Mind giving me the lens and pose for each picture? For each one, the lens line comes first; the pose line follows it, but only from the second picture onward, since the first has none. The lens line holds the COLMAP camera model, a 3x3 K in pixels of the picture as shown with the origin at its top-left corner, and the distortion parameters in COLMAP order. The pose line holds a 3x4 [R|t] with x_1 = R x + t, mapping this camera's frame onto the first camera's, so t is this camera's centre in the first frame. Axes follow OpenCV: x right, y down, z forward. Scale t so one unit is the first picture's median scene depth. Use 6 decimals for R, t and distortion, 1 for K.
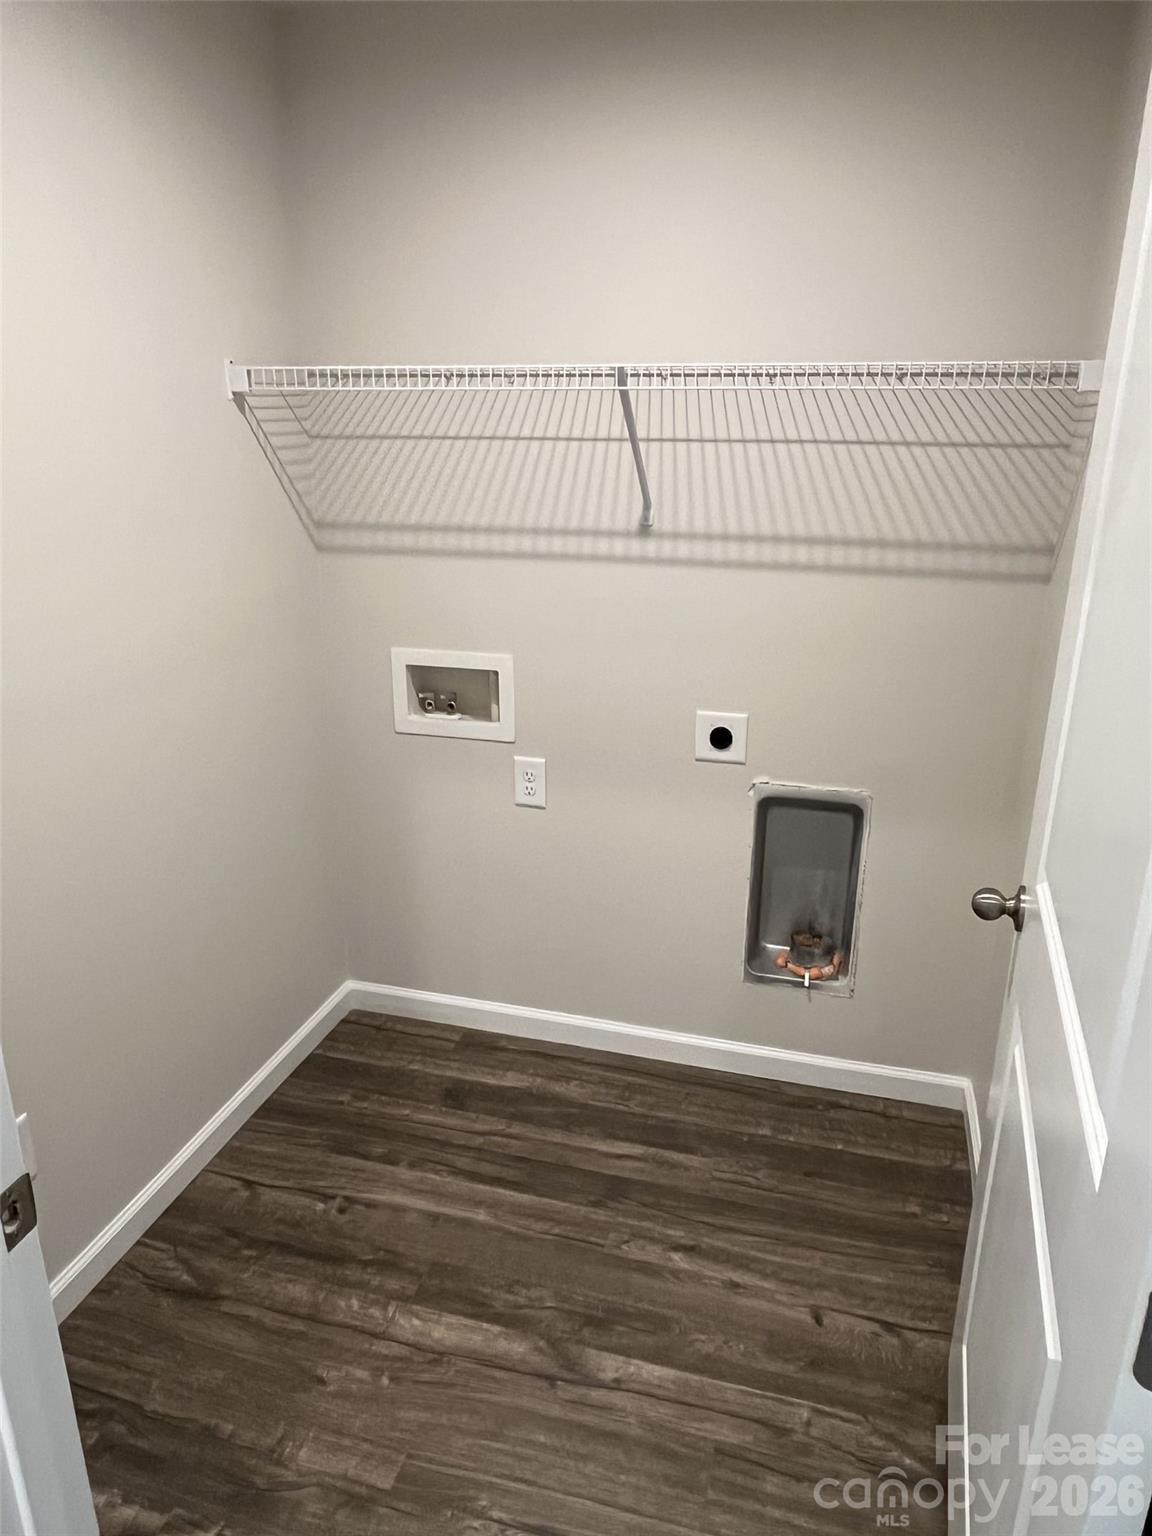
lens RADIAL K [[1010.2, 0, 579.9], [0, 1010.2, 766.8], [0, 0, 1]] dist [-0.003423, 0.001796]
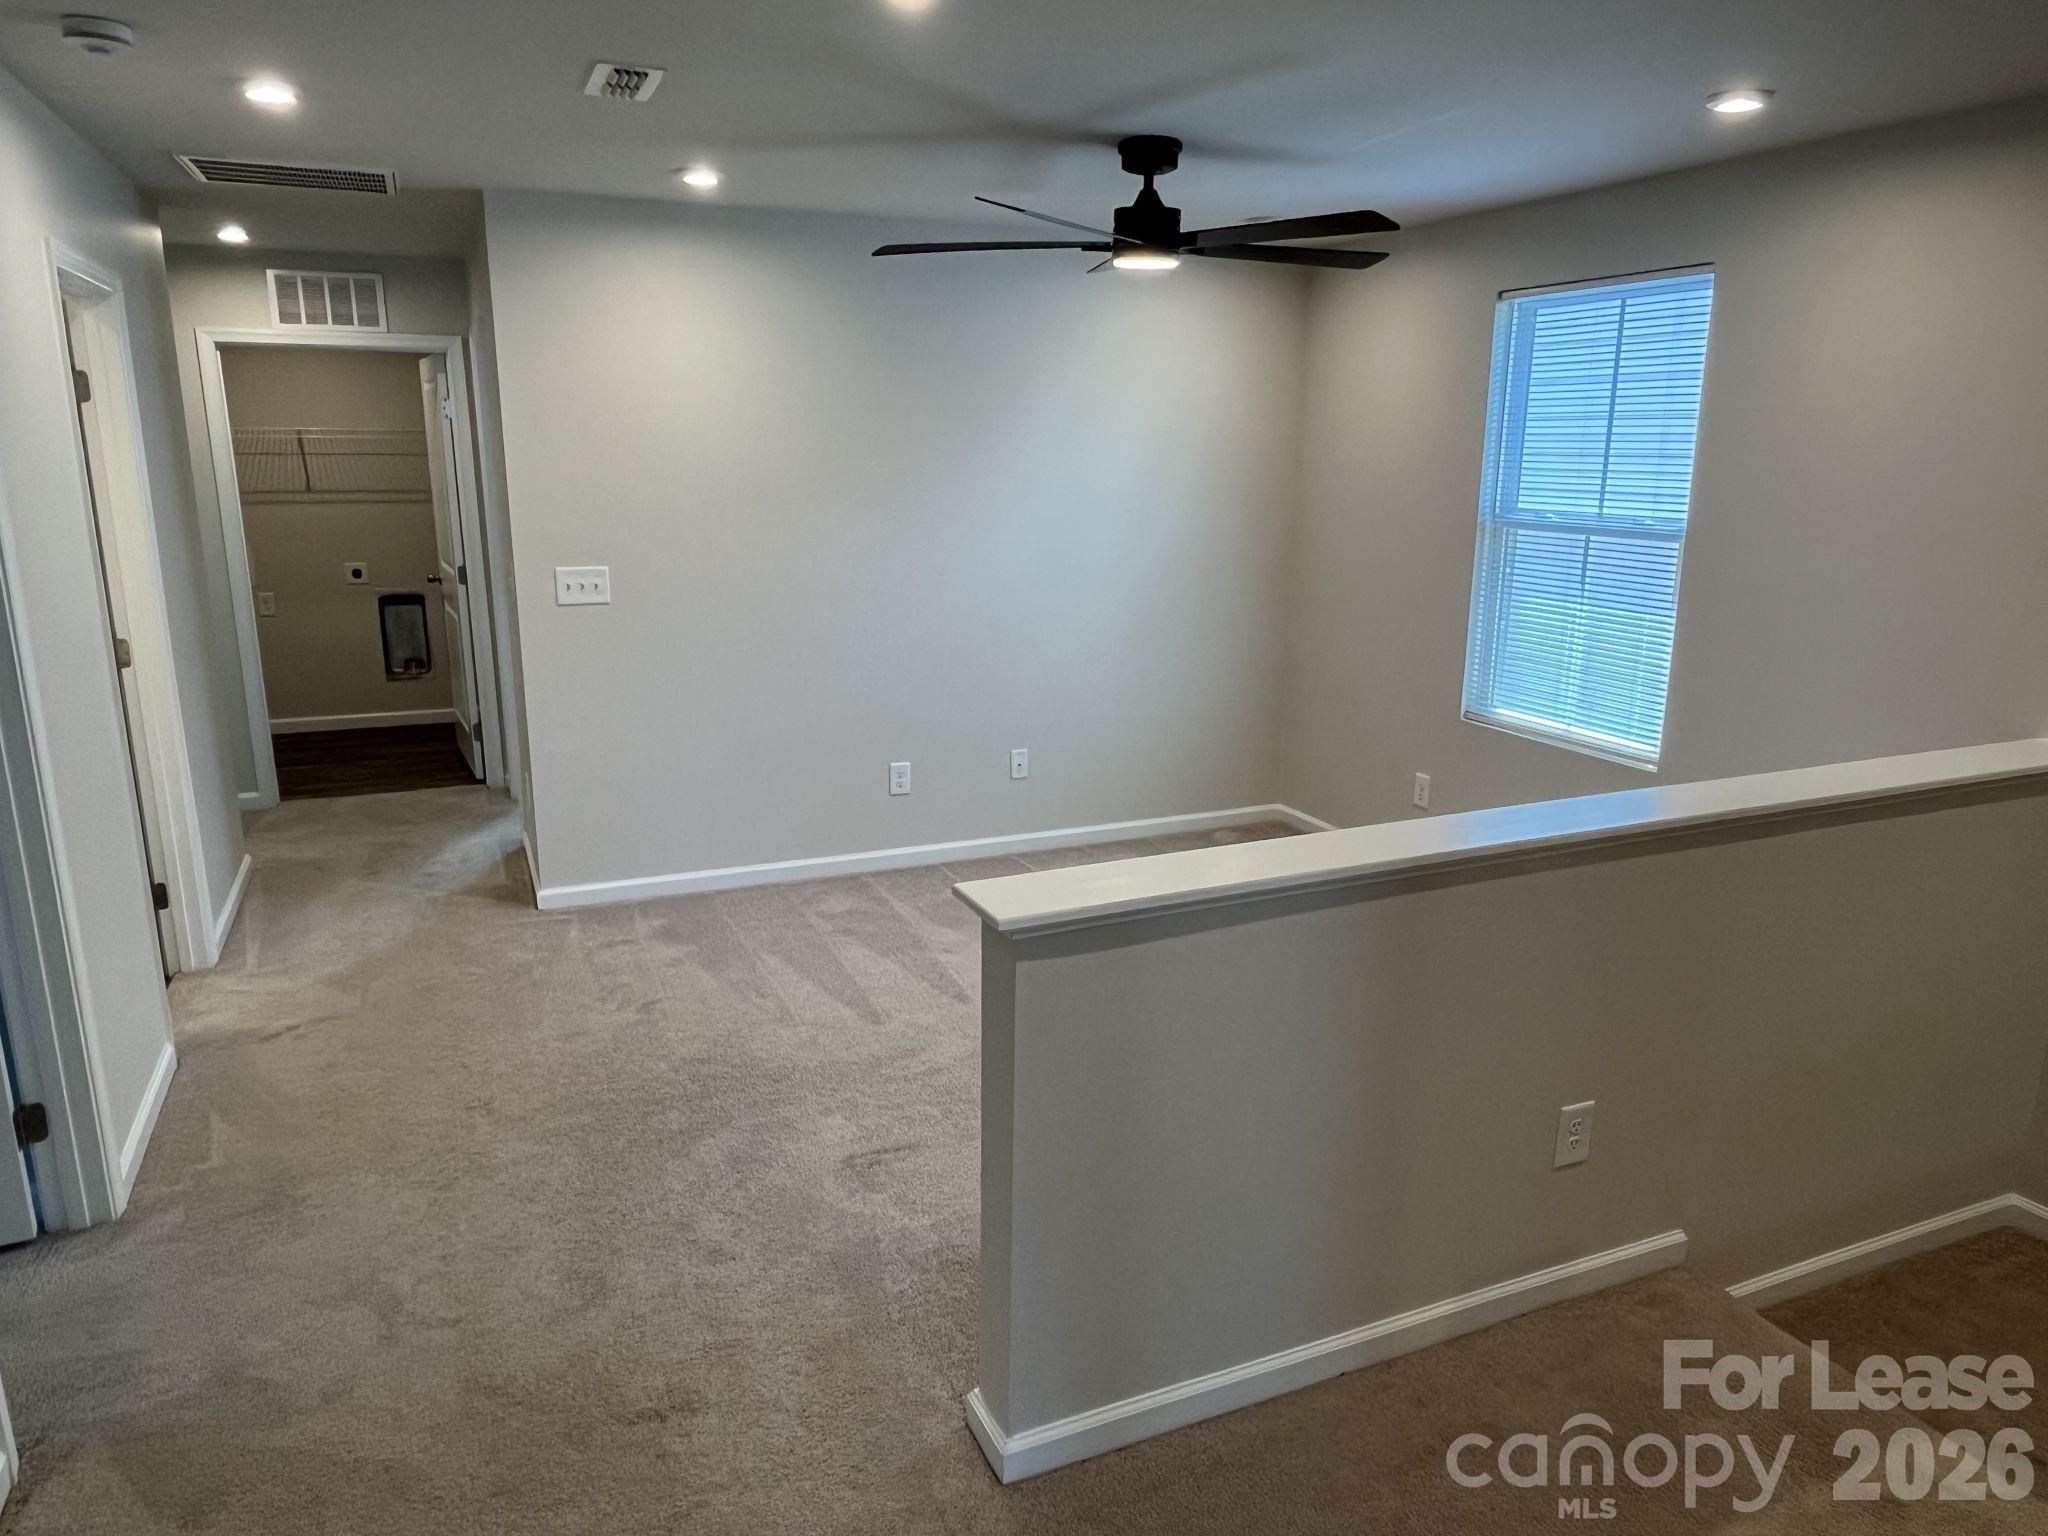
lens RADIAL K [[1346.9, 0, 1024.6], [0, 1346.9, 766.6], [0, 0, 1]] dist [-0.003423, 0.001796]
pose [[0.776892, -0.153028, 0.610754, -0.713141], [0.200790, 0.979584, -0.009968, 0.842802], [-0.596760, 0.130378, 0.791757, -2.655524]]
